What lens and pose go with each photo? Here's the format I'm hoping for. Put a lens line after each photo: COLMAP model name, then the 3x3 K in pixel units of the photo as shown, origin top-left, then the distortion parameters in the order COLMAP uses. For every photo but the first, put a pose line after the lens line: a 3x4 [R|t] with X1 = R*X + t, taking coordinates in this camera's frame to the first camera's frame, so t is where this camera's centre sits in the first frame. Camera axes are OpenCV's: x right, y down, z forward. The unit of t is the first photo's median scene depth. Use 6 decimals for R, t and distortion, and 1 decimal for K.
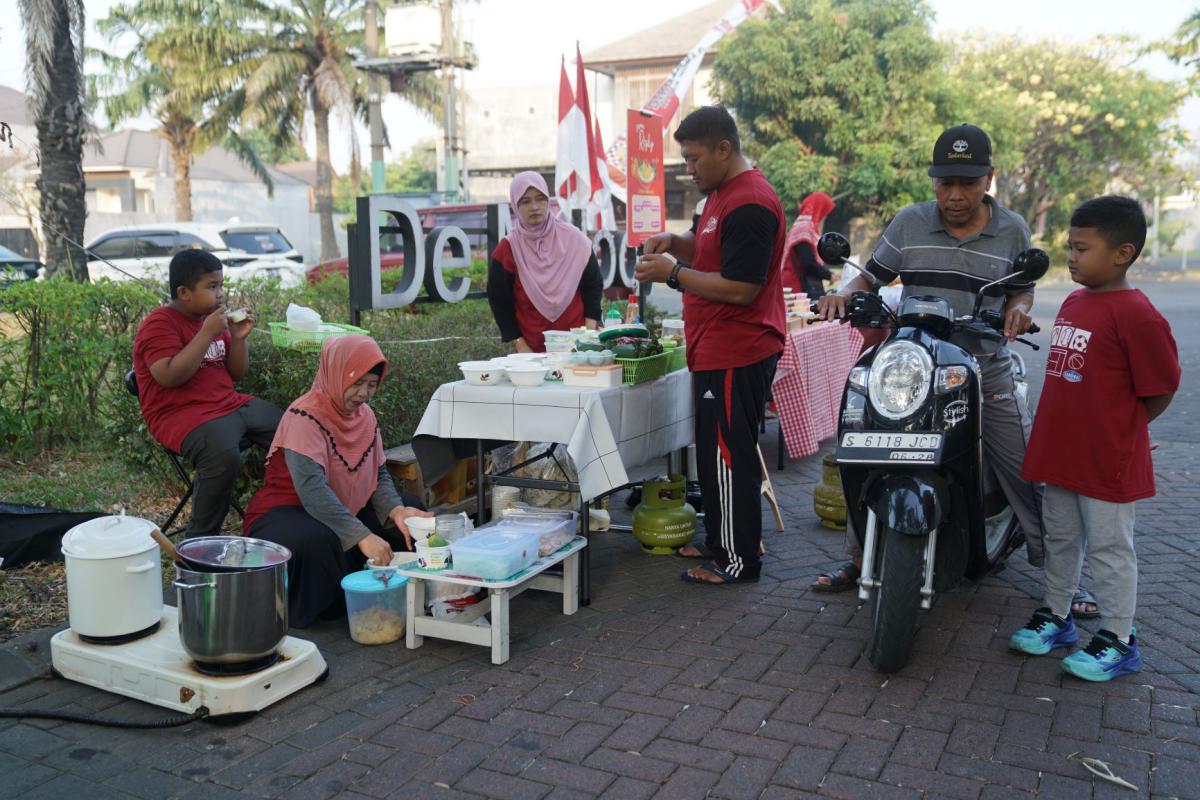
lens RADIAL K [[1070.4, 0, 600.0], [0, 1070.4, 400.0], [0, 0, 1]] dist [-0.058450, 0.155938]
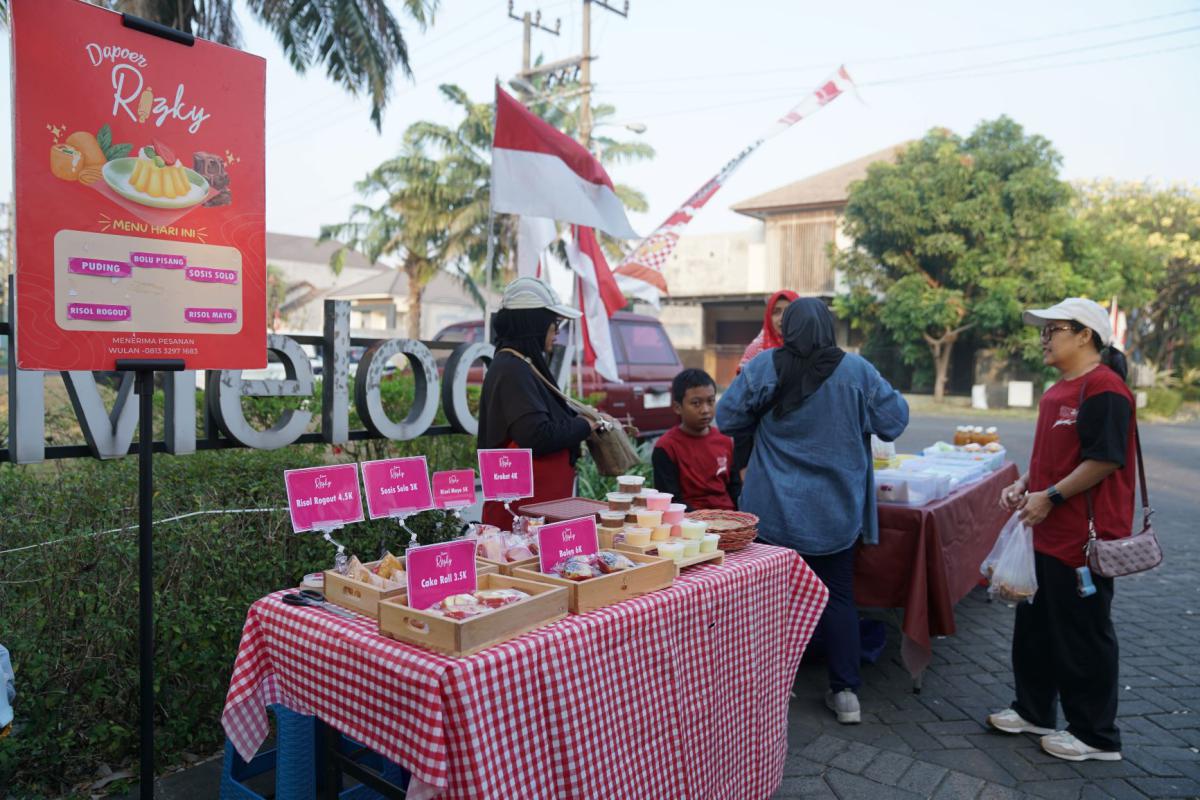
lens RADIAL K [[834.7, 0, 600.0], [0, 834.7, 400.0], [0, 0, 1]] dist [-0.126730, 0.098121]
pose [[0.974800, 0.042428, -0.219007, 0.056392], [-0.064190, 0.993574, -0.093223, -0.024808], [0.213644, 0.104932, 0.971260, 0.162483]]
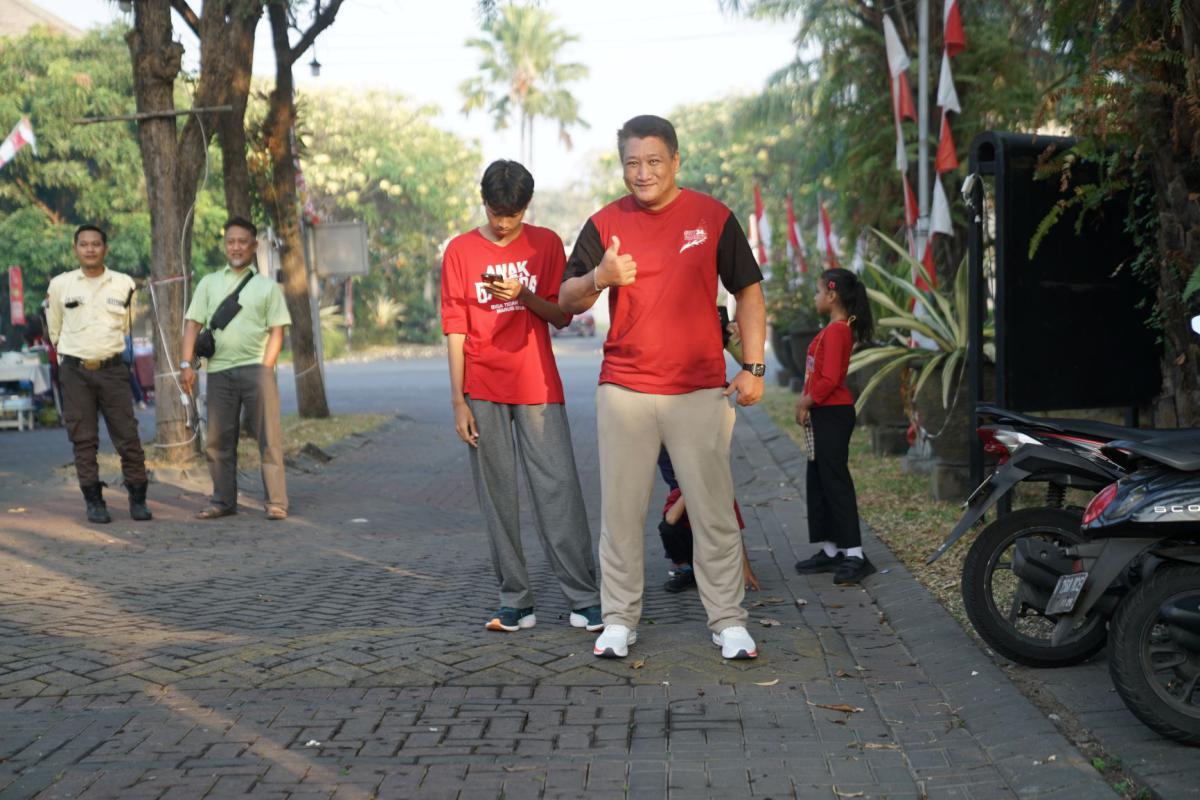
lens RADIAL K [[2072.7, 0, 600.0], [0, 2072.7, 400.0], [0, 0, 1]] dist [0.322099, 0.000393]
pose [[0.899029, -0.038273, 0.436212, -0.176296], [0.085398, 0.992370, -0.088935, 0.113119], [-0.429480, 0.117206, 0.895438, -0.768906]]
